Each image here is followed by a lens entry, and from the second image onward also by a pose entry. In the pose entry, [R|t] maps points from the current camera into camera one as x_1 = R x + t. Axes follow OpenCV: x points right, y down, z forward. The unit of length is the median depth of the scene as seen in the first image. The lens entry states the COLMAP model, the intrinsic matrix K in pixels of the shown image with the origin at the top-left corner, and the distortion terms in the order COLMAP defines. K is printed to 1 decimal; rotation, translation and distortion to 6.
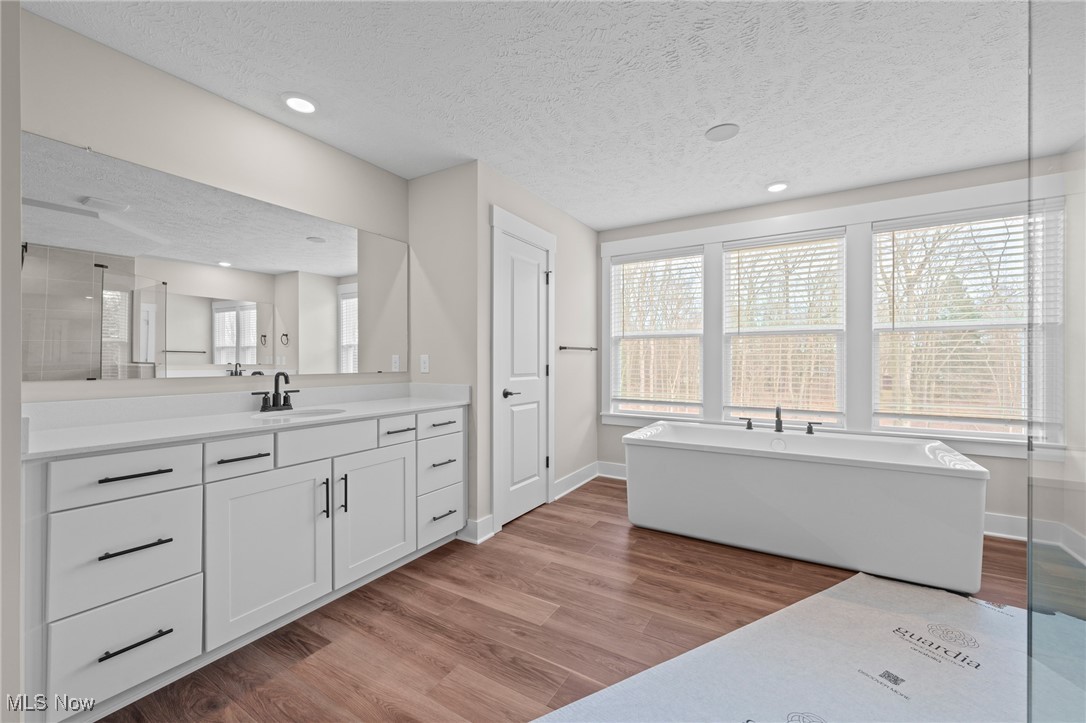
lens RADIAL K [[419.6, 0, 567.1], [0, 419.6, 359.6], [0, 0, 1]] dist [0.007455, 0.001040]
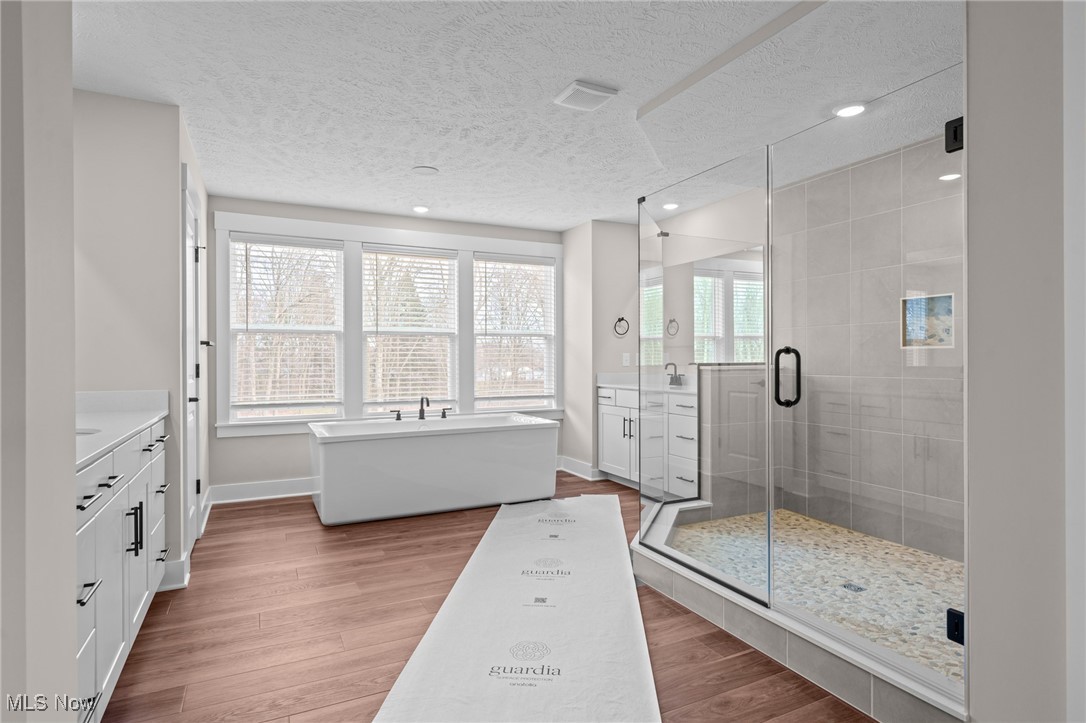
lens RADIAL K [[556.5, 0, 527.2], [0, 556.5, 359.0], [0, 0, 1]] dist [0.010159, 0.000551]
pose [[0.579361, -0.003444, 0.815064, -0.581178], [0.001123, 0.999993, 0.003427, -0.000195], [-0.815070, -0.001070, 0.579361, -0.127078]]
